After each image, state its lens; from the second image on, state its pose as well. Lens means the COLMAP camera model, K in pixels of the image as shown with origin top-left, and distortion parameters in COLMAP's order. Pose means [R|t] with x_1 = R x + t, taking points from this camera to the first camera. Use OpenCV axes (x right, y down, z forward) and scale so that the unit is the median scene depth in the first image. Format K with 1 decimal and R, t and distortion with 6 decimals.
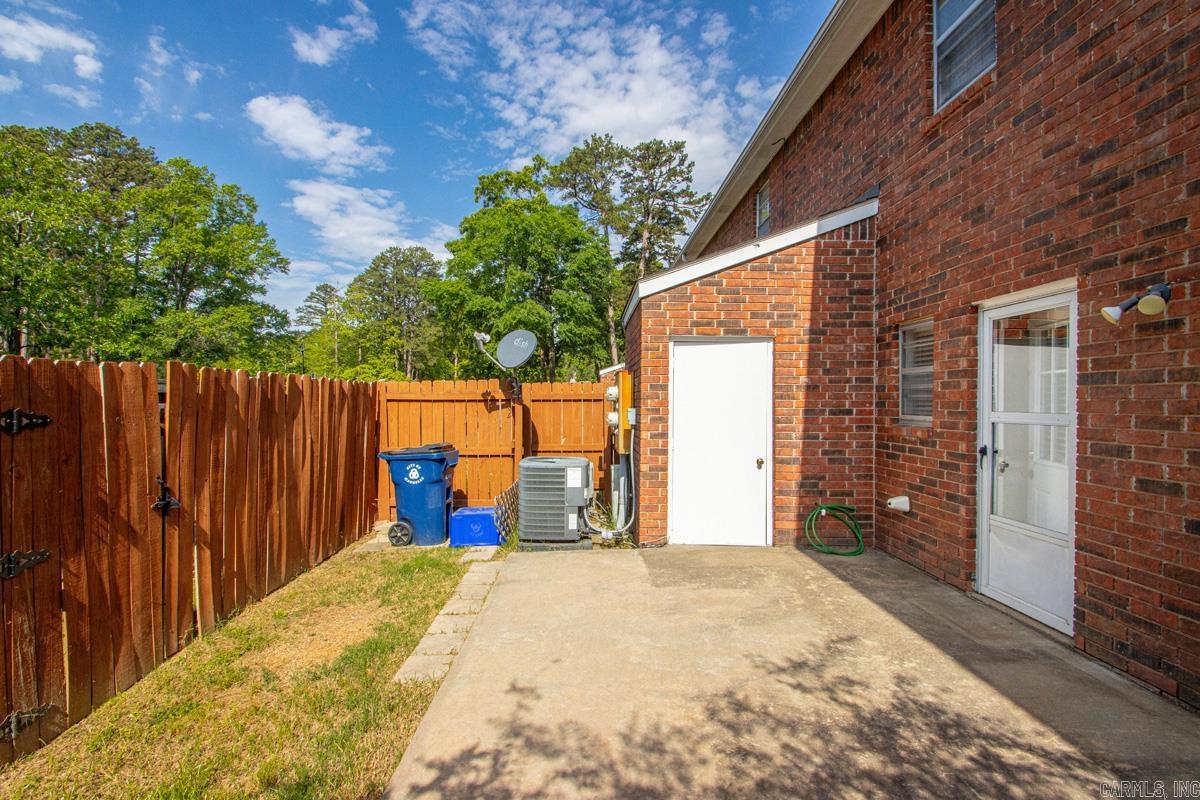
lens RADIAL K [[557.8, 0, 586.5], [0, 557.8, 401.5], [0, 0, 1]] dist [0.017187, -0.018580]
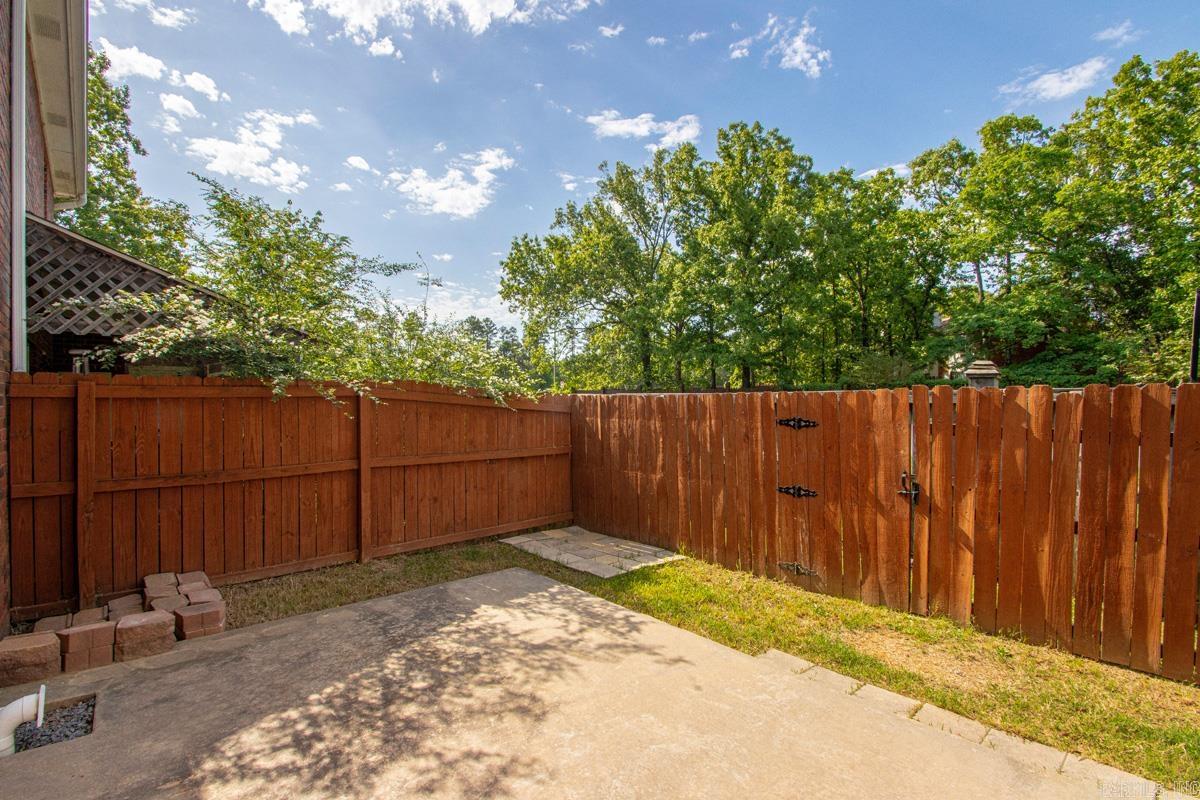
lens RADIAL K [[566.7, 0, 578.4], [0, 566.7, 402.4], [0, 0, 1]] dist [0.013551, -0.000211]
pose [[-0.752508, 0.006245, -0.658553, 0.522295], [-0.001558, 0.999935, 0.011262, -0.034430], [0.658581, 0.009501, -0.752450, 1.093006]]
